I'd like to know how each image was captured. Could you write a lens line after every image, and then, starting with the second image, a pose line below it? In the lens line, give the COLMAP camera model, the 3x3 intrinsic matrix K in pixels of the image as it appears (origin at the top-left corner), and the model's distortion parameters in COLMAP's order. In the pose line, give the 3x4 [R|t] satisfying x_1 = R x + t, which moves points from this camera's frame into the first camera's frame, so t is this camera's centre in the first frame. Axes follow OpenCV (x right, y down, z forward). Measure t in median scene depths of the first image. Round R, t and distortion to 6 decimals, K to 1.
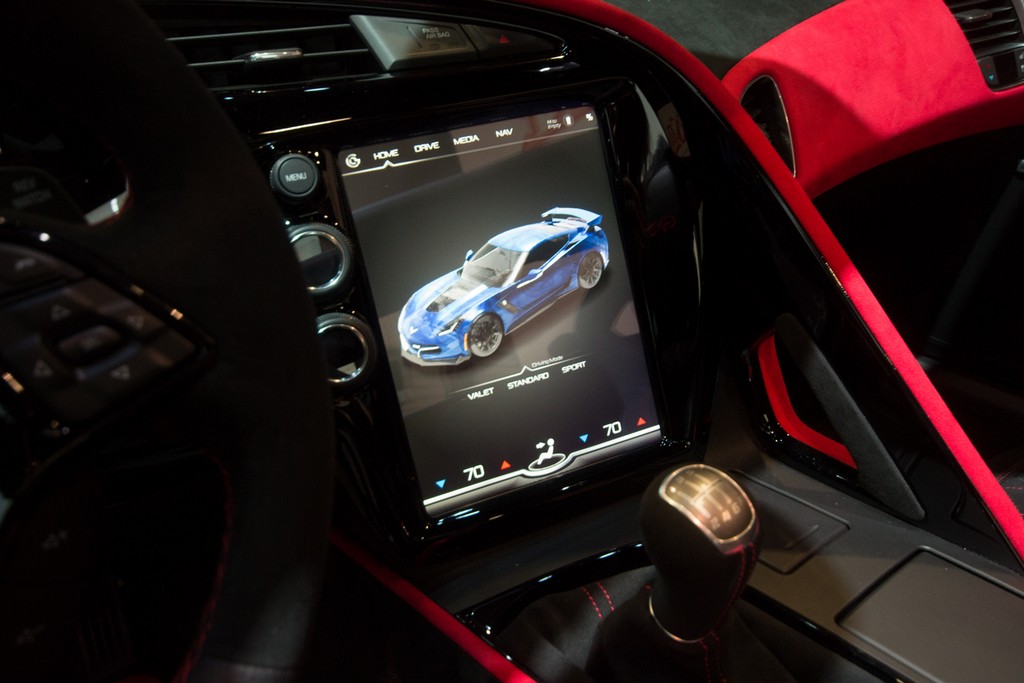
lens RADIAL K [[859.9, 0, 512.0], [0, 859.9, 341.5], [0, 0, 1]] dist [0.016183, 0.008433]
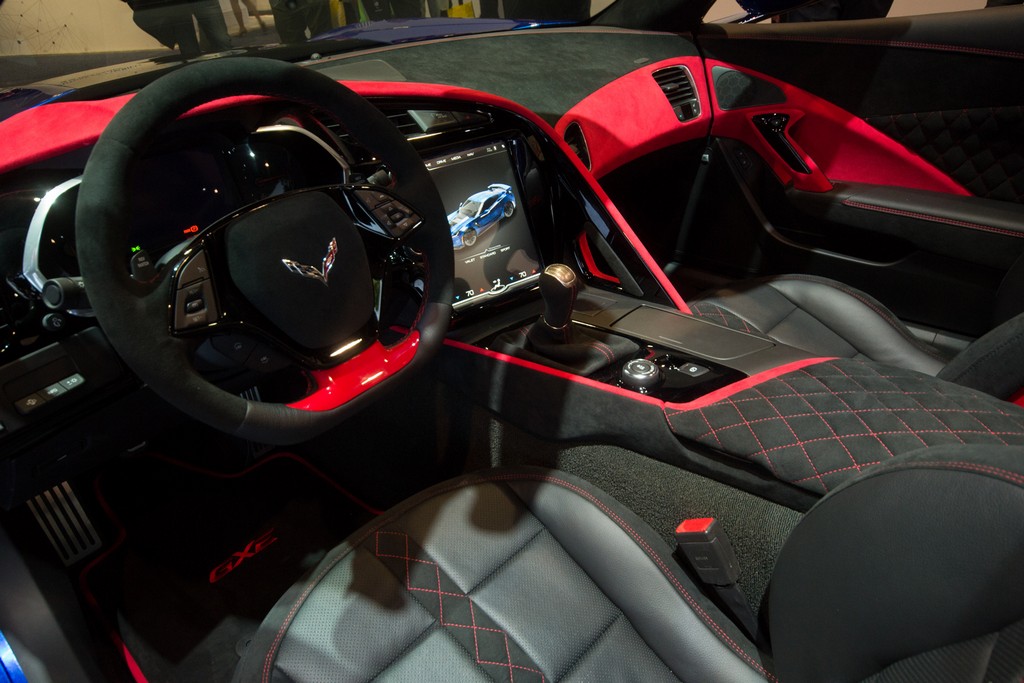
lens RADIAL K [[694.6, 0, 512.0], [0, 694.6, 341.5], [0, 0, 1]] dist [0.006132, 0.001262]
pose [[0.985919, -0.087725, 0.142364, -0.217077], [0.082608, 0.995719, 0.041474, 0.213785], [-0.145393, -0.029130, 0.988945, -0.979632]]
